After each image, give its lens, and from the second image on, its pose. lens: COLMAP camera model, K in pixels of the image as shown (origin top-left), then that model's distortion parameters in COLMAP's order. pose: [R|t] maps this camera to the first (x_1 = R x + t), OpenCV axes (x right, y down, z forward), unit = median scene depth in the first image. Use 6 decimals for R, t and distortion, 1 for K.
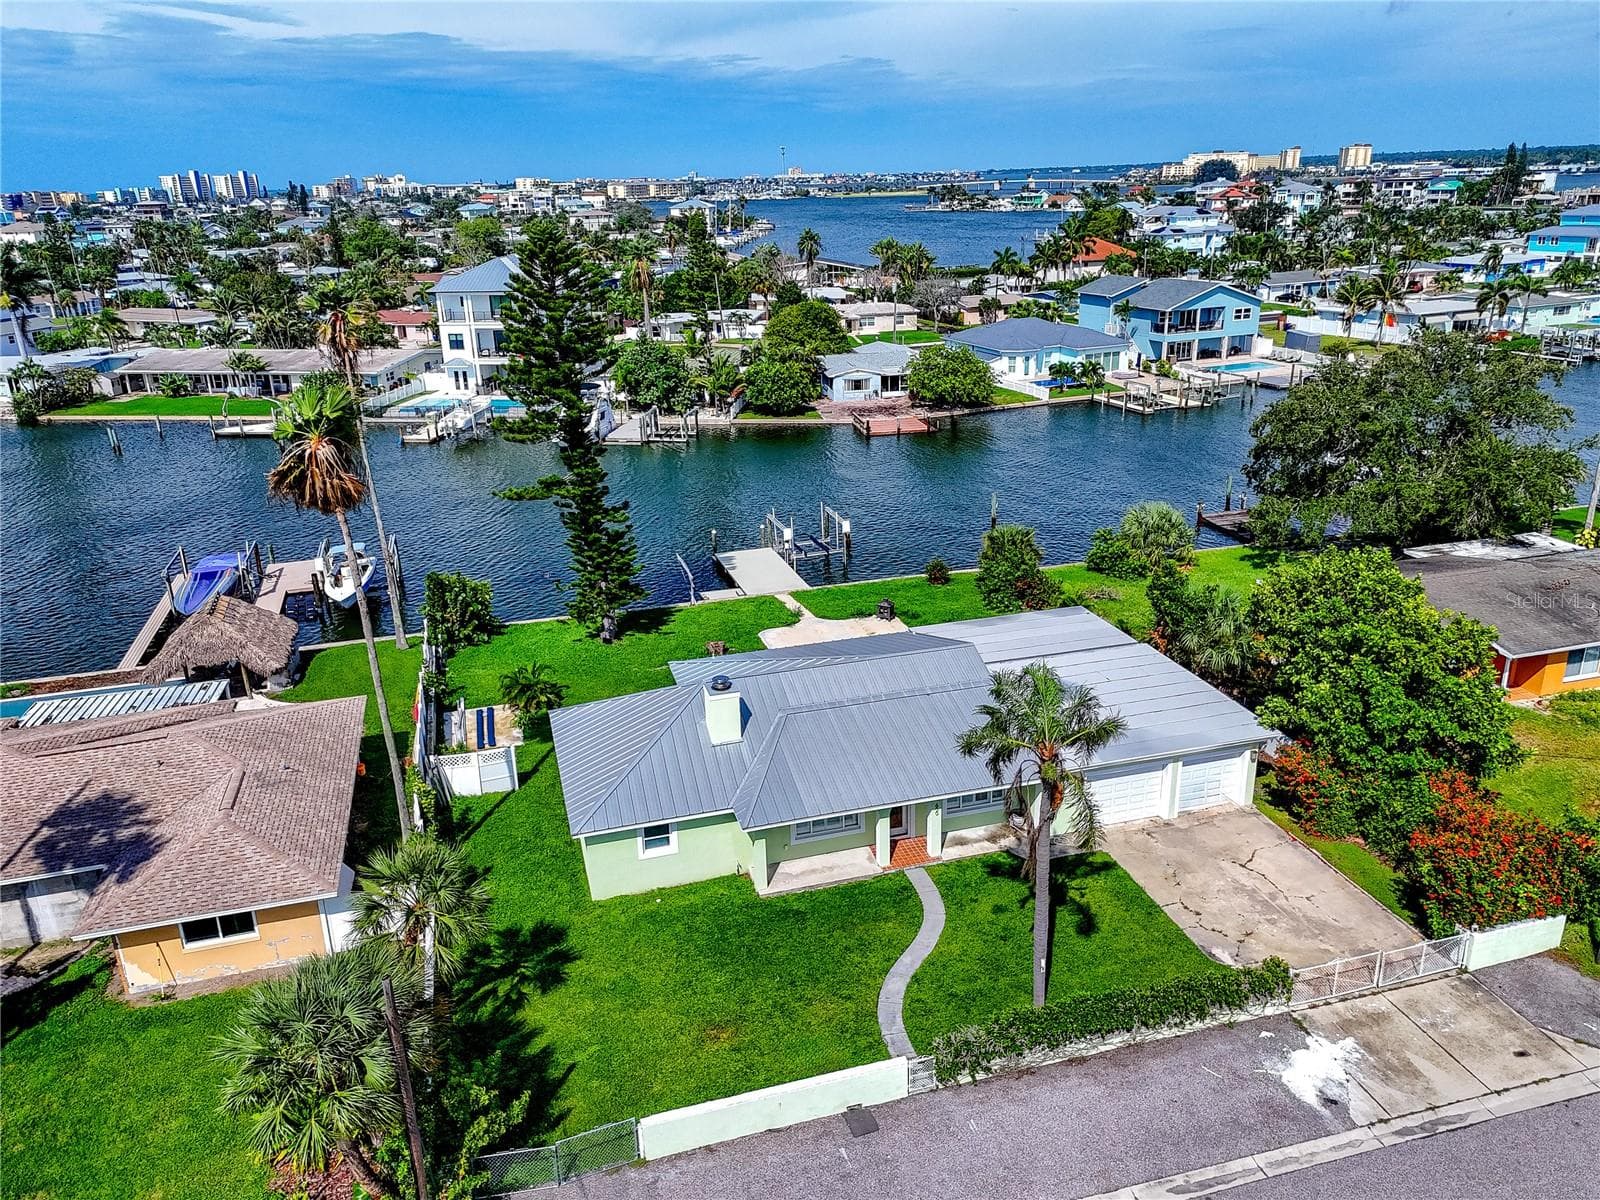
lens RADIAL K [[1175.0, 0, 805.7], [0, 1175.0, 608.6], [0, 0, 1]] dist [0.067806, -0.061759]
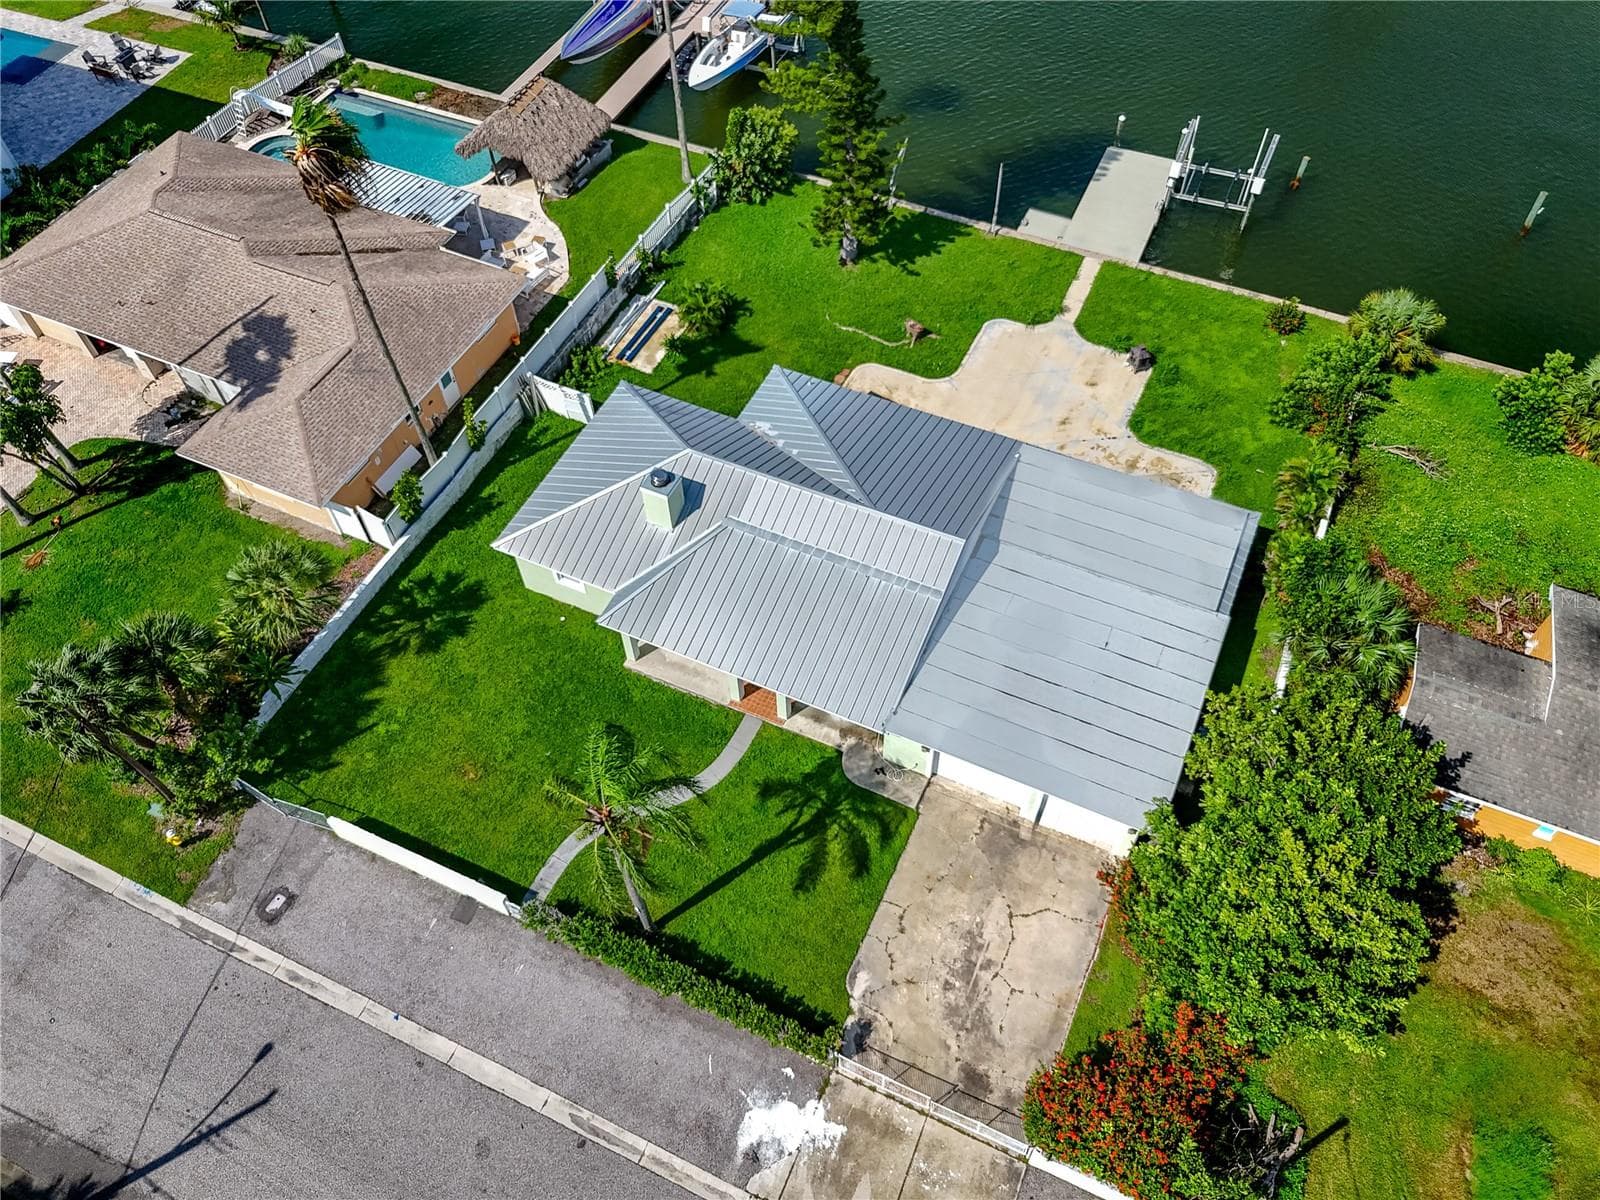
lens RADIAL K [[1195.3, 0, 800.0], [0, 1195.3, 600.0], [0, 0, 1]] dist [0.061853, -0.056119]
pose [[0.755185, 0.532783, -0.381888, 0.279593], [-0.227426, 0.759346, 0.609648, -0.305791], [0.614795, -0.373546, 0.694615, 0.193741]]
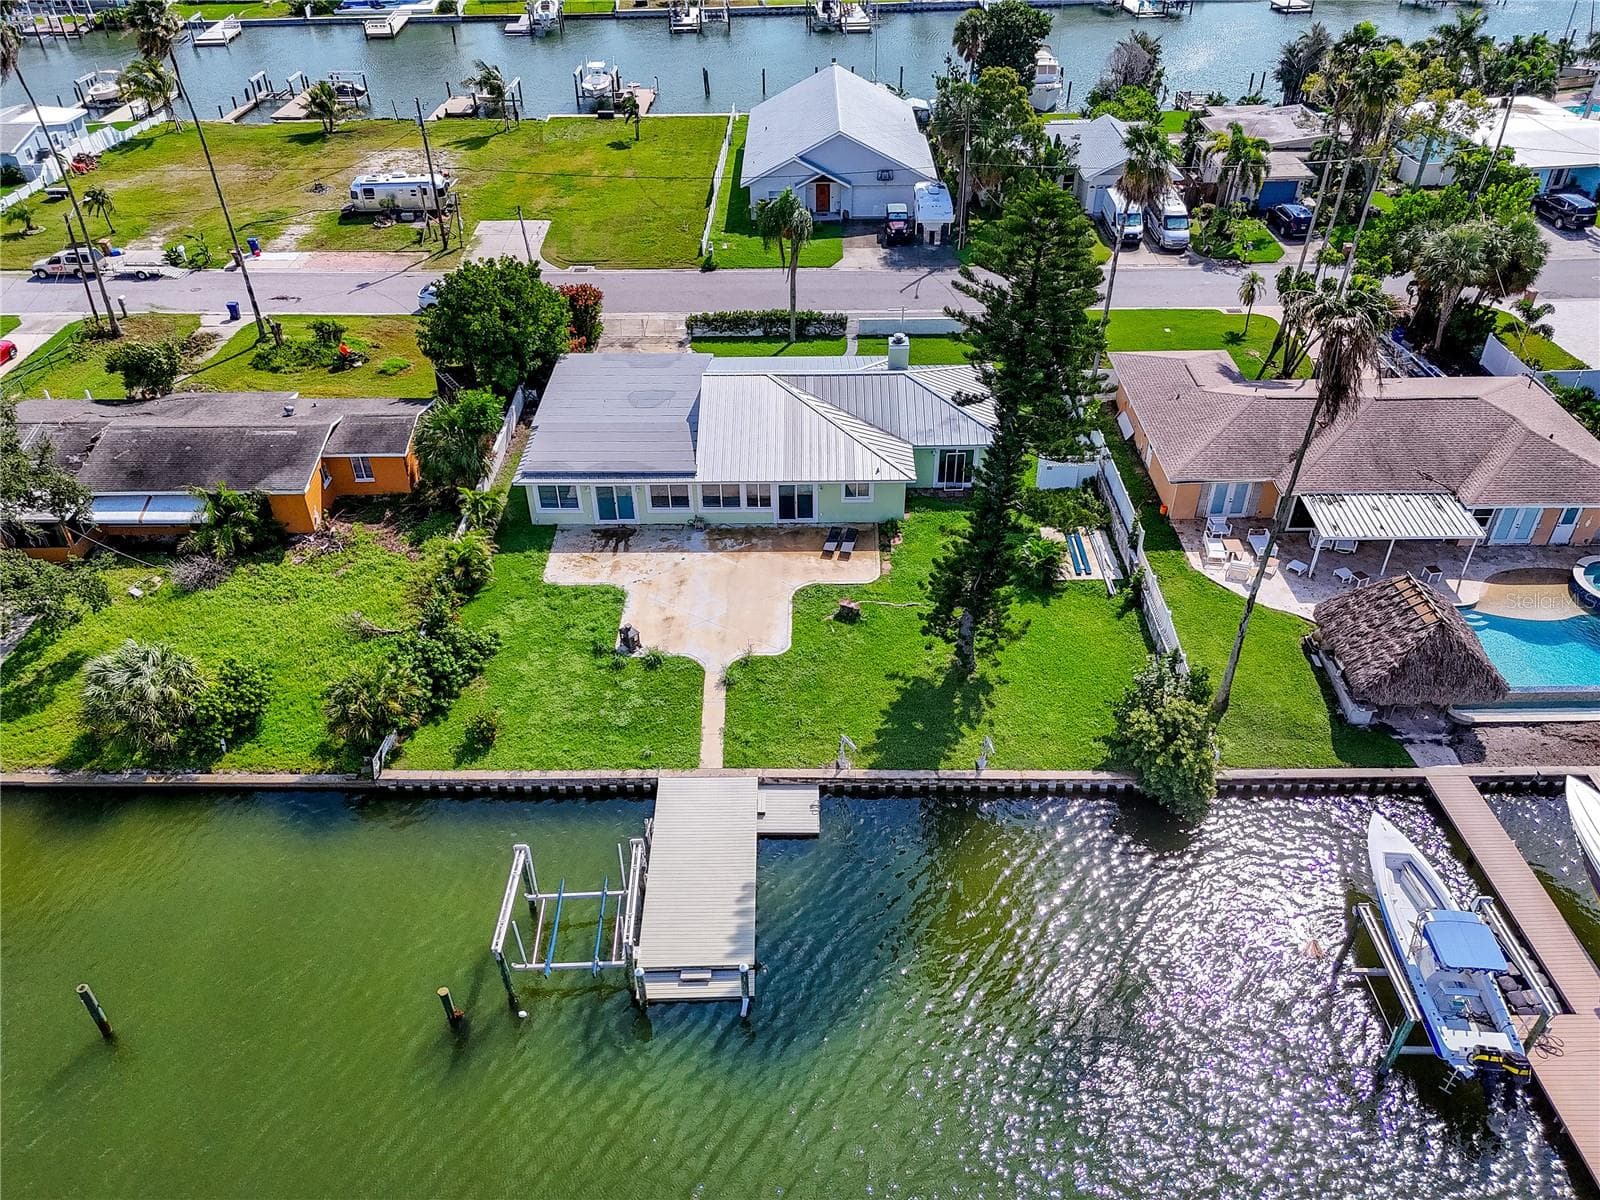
lens RADIAL K [[1175.0, 0, 805.7], [0, 1175.0, 608.6], [0, 0, 1]] dist [0.067806, -0.061759]
pose [[-0.960786, -0.139604, 0.239583, -0.227025], [0.123410, 0.558448, 0.820308, -0.622540], [-0.248313, 0.817708, -0.519321, 1.284724]]
